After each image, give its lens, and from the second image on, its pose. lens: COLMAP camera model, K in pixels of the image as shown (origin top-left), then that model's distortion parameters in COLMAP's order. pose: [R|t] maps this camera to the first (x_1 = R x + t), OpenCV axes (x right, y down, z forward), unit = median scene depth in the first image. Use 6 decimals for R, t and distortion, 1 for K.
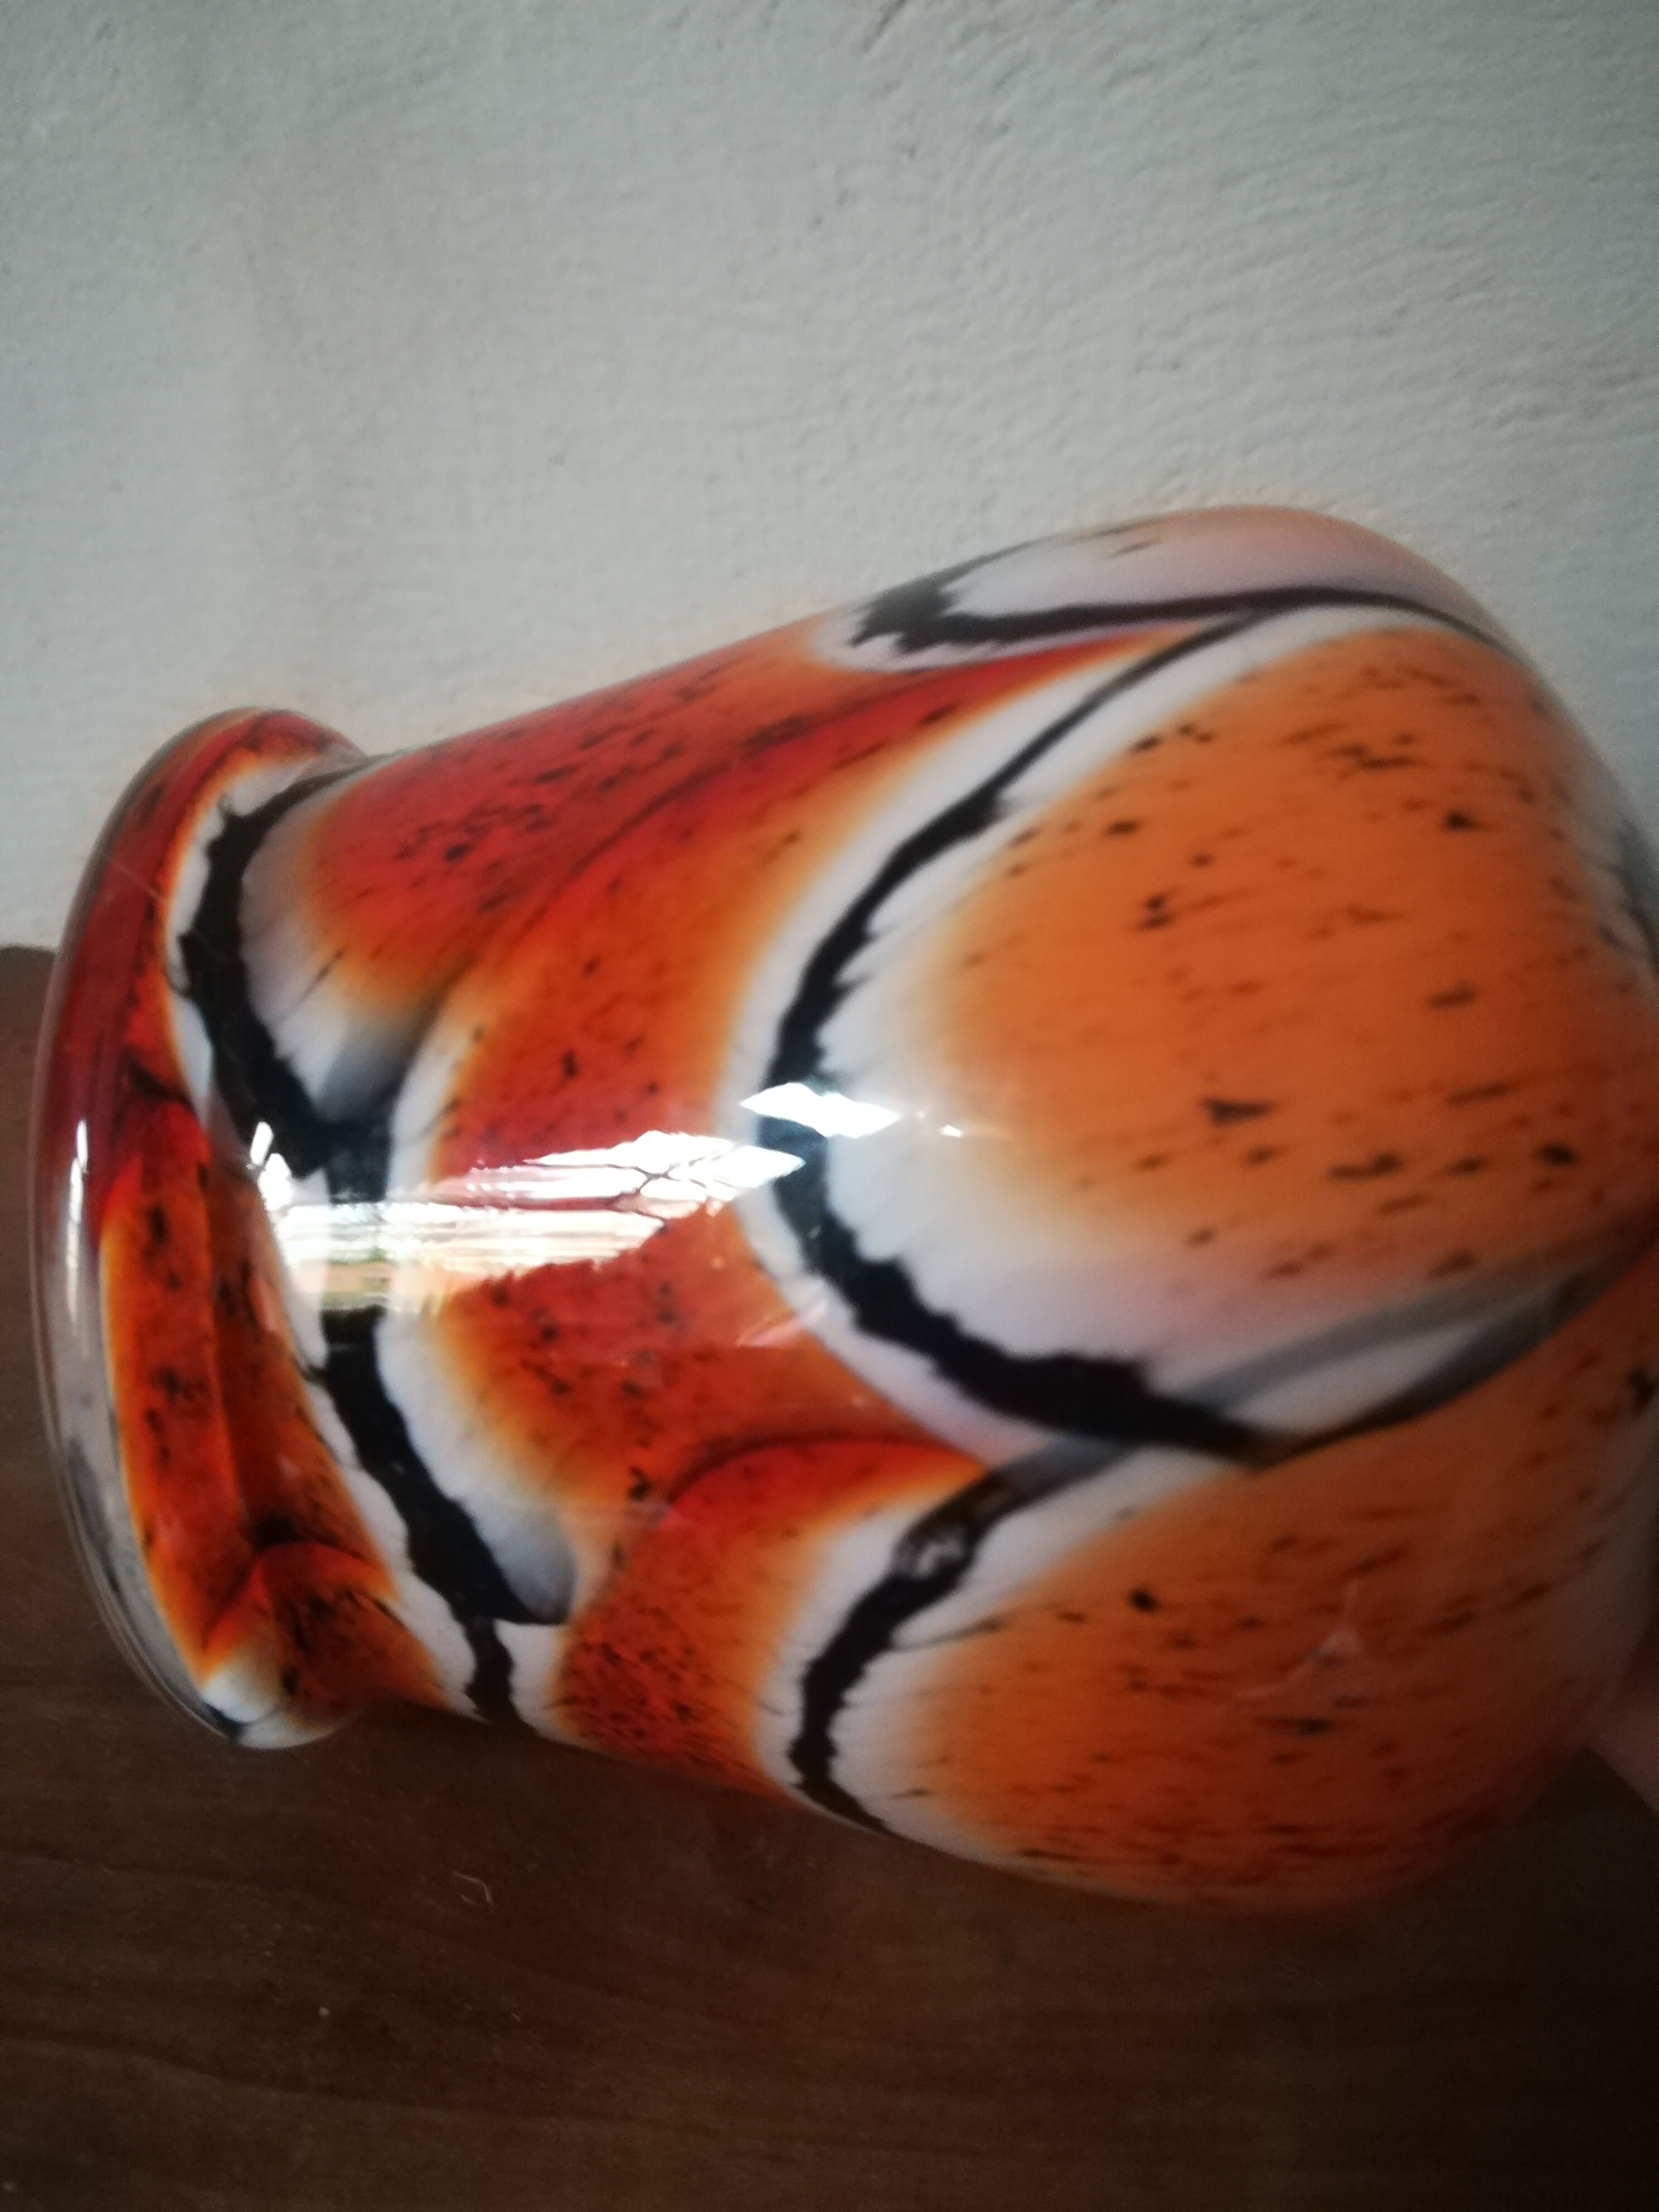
lens RADIAL K [[1744.2, 0, 825.5], [0, 1744.2, 1101.3], [0, 0, 1]] dist [0.021612, -0.070738]
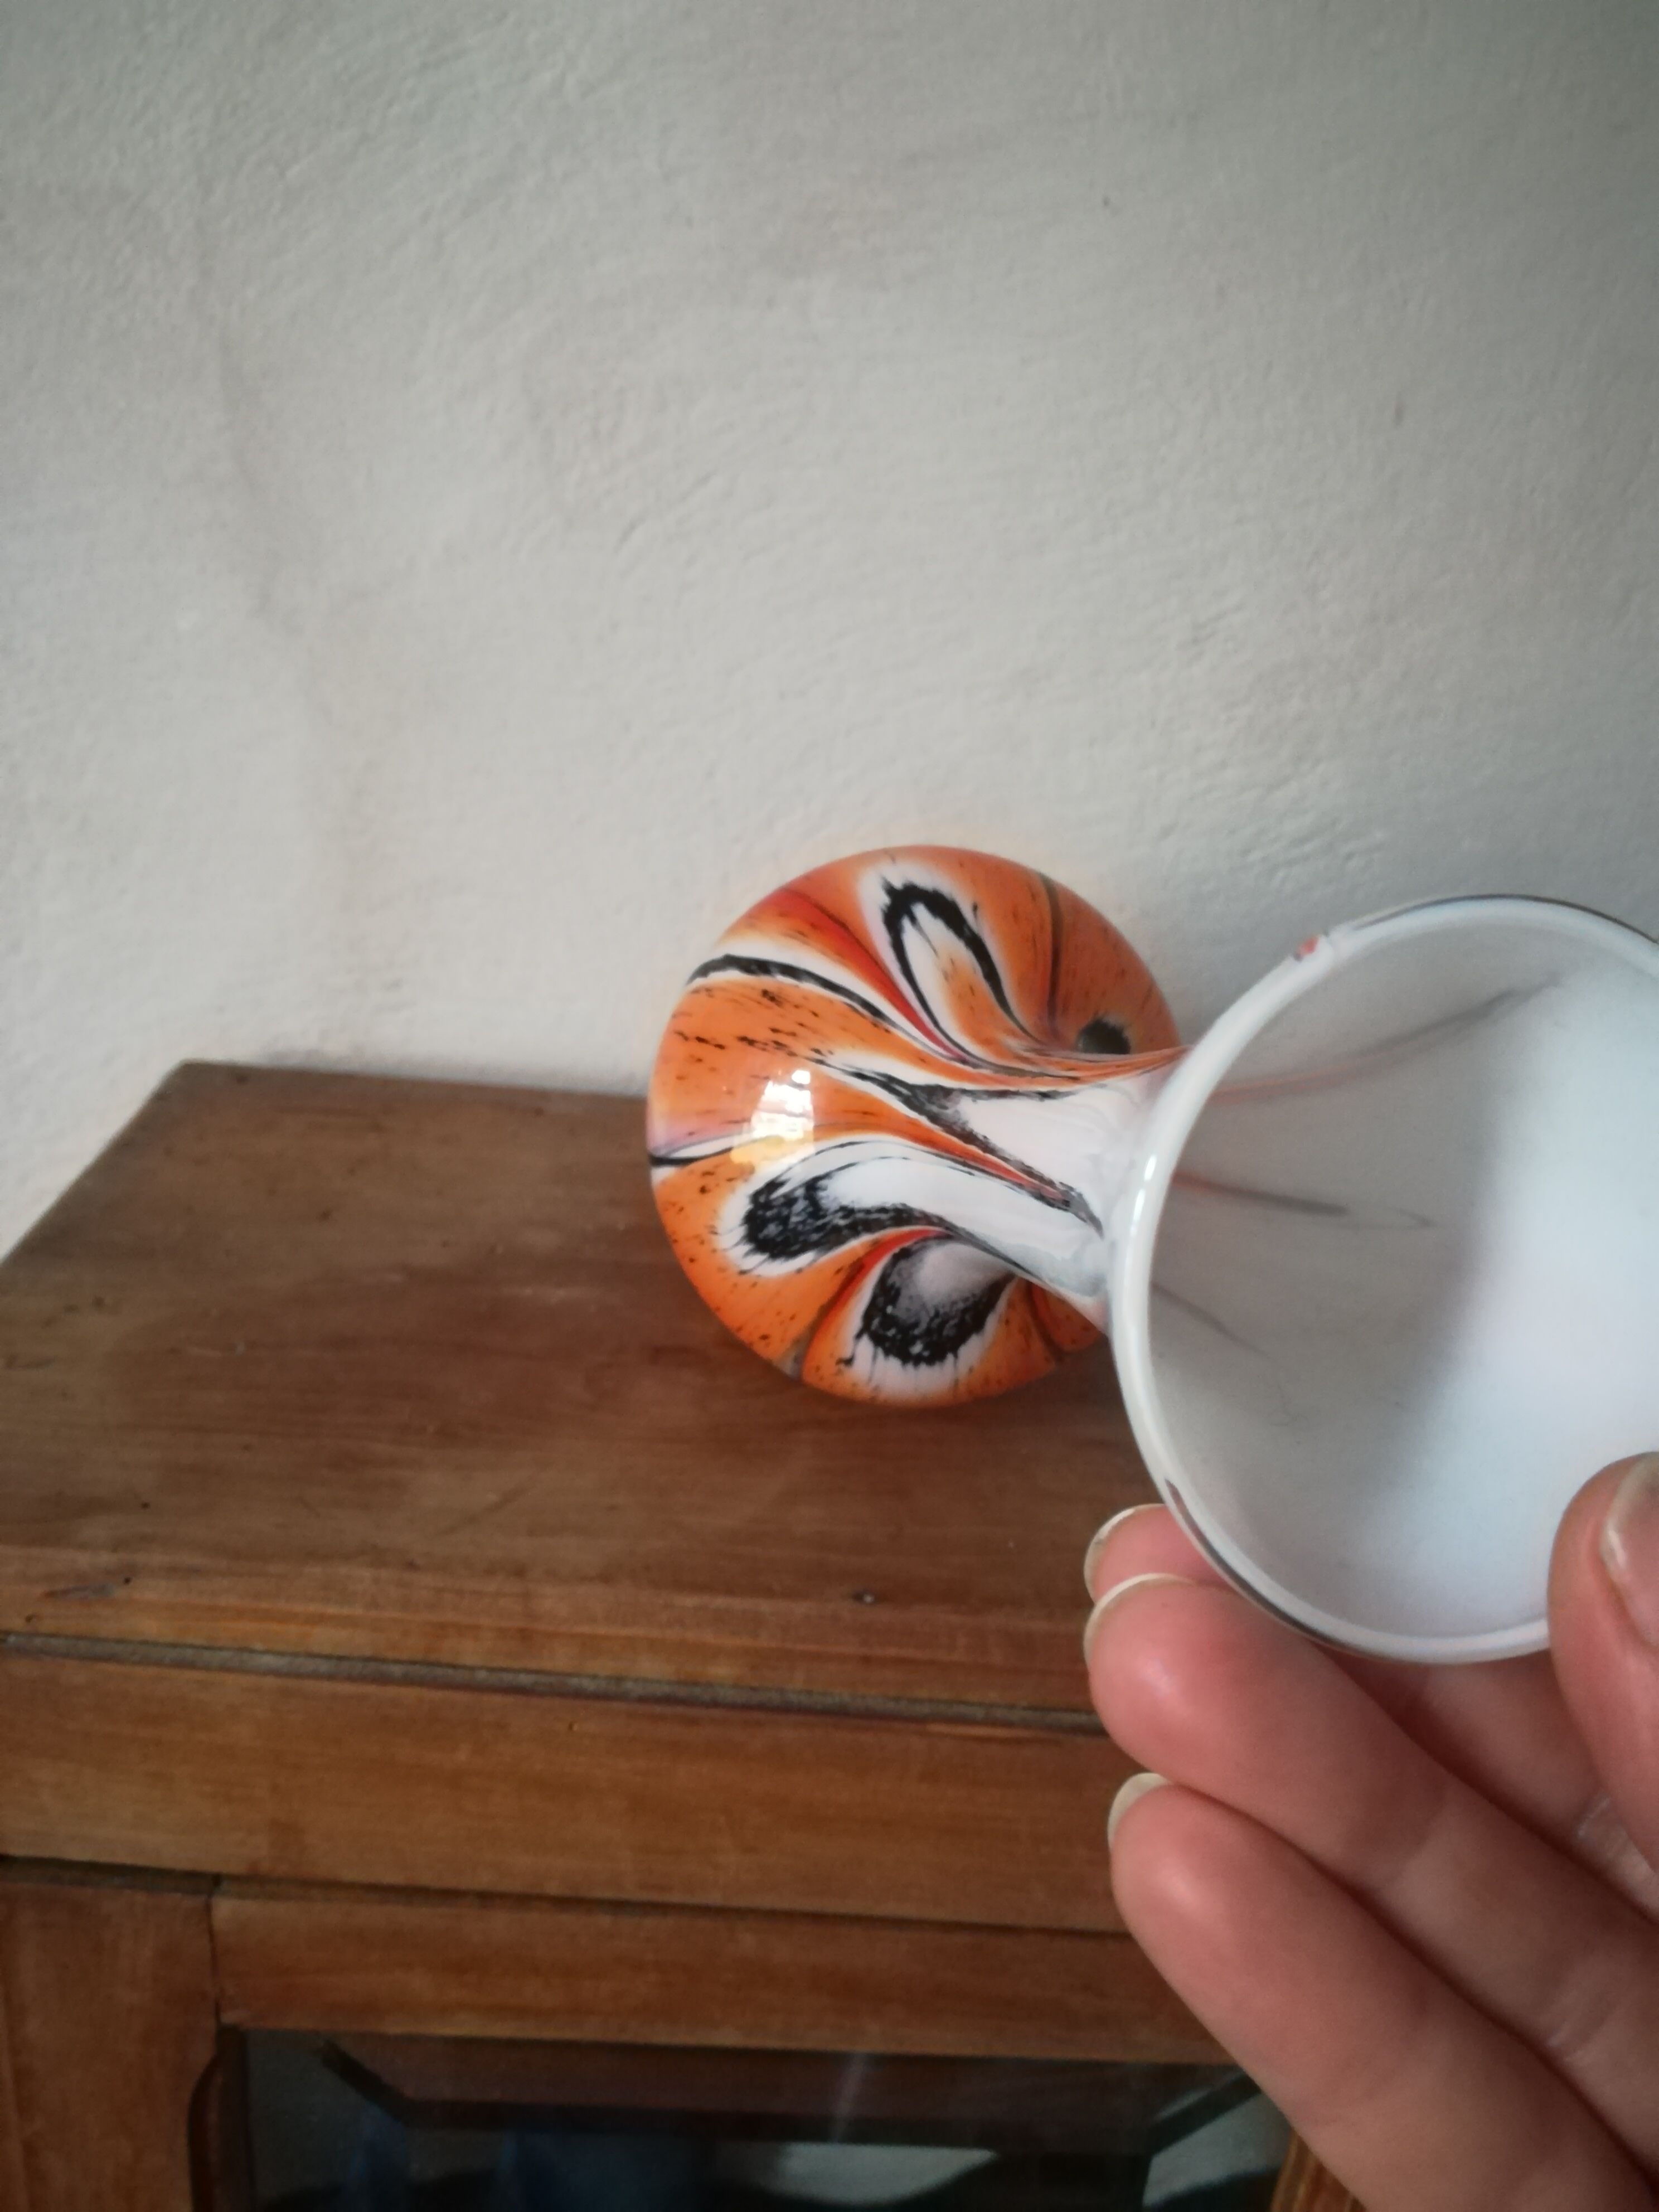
lens RADIAL K [[1744.2, 0, 817.4], [0, 1744.2, 1119.6], [0, 0, 1]] dist [0.021612, -0.070738]
pose [[0.995804, -0.090310, 0.014803, 0.155957], [0.090948, 0.994583, -0.050333, 0.131790], [-0.010177, 0.051468, 0.998623, -0.877416]]
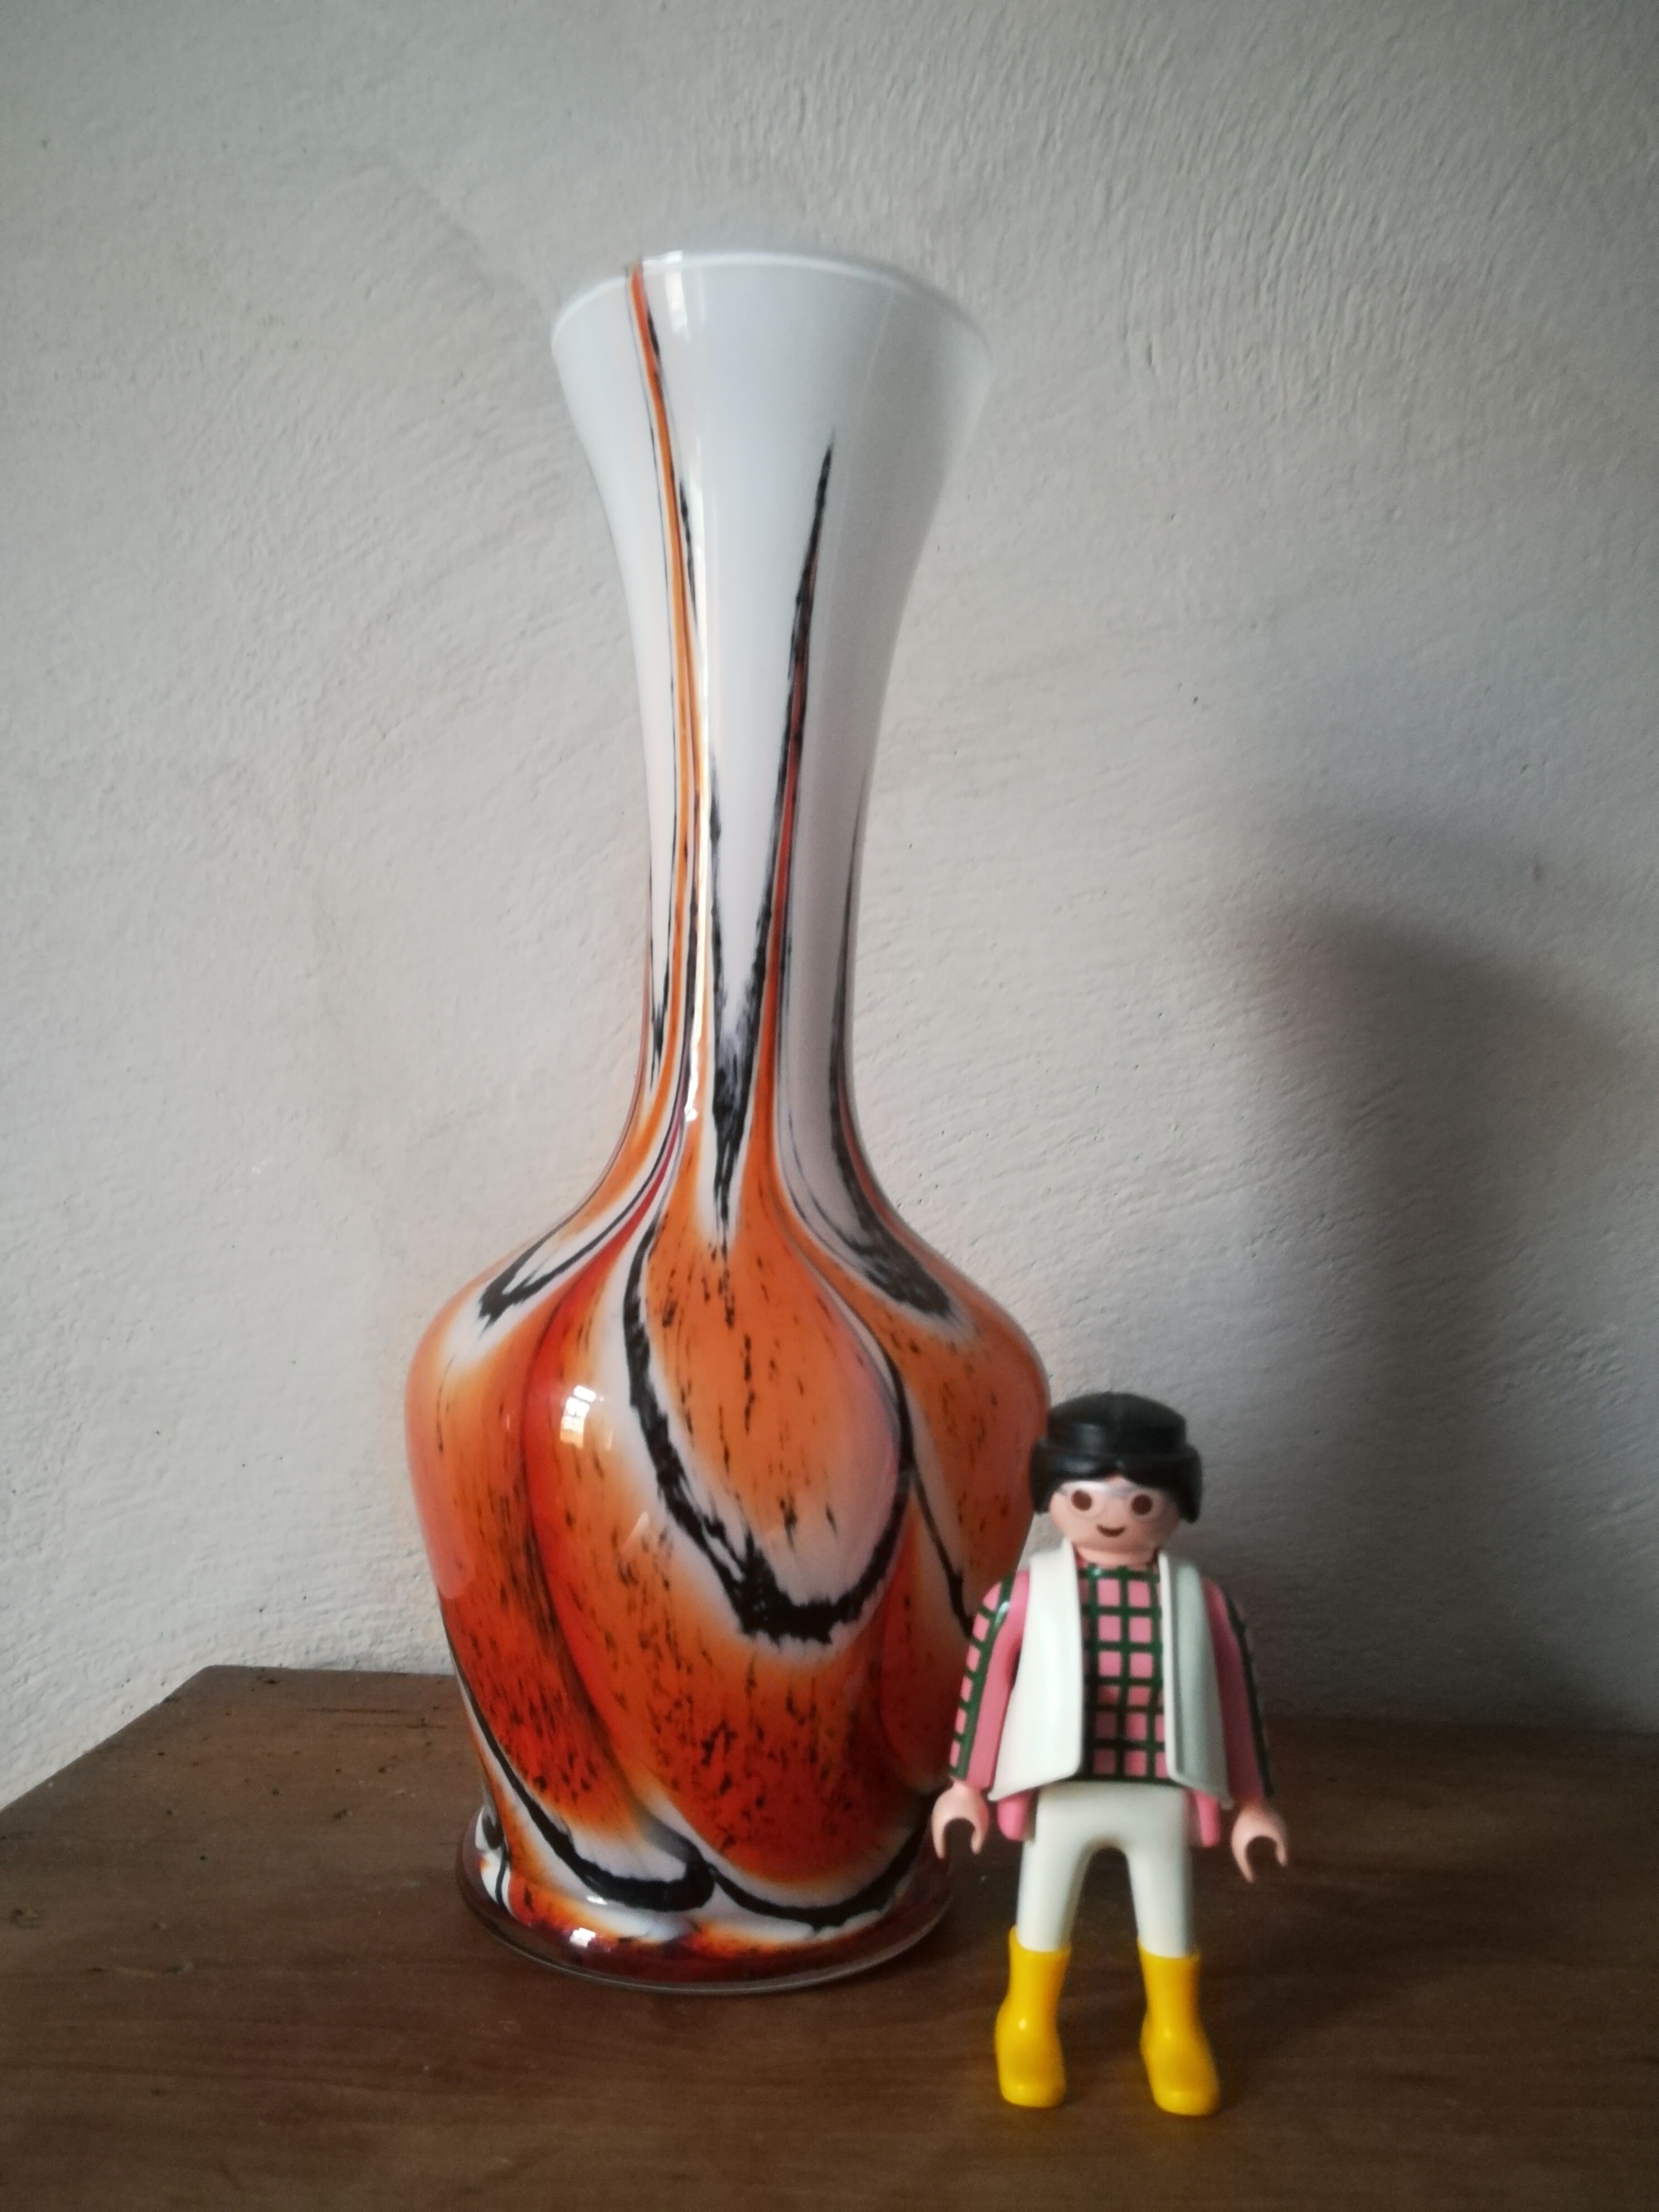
lens RADIAL K [[1744.2, 0, 822.1], [0, 1744.2, 1115.0], [0, 0, 1]] dist [0.021612, -0.070738]
pose [[0.989390, -0.144263, -0.017164, 0.154606], [0.118660, 0.870602, -0.477465, 0.305960], [0.083824, 0.470362, 0.878483, -0.539127]]
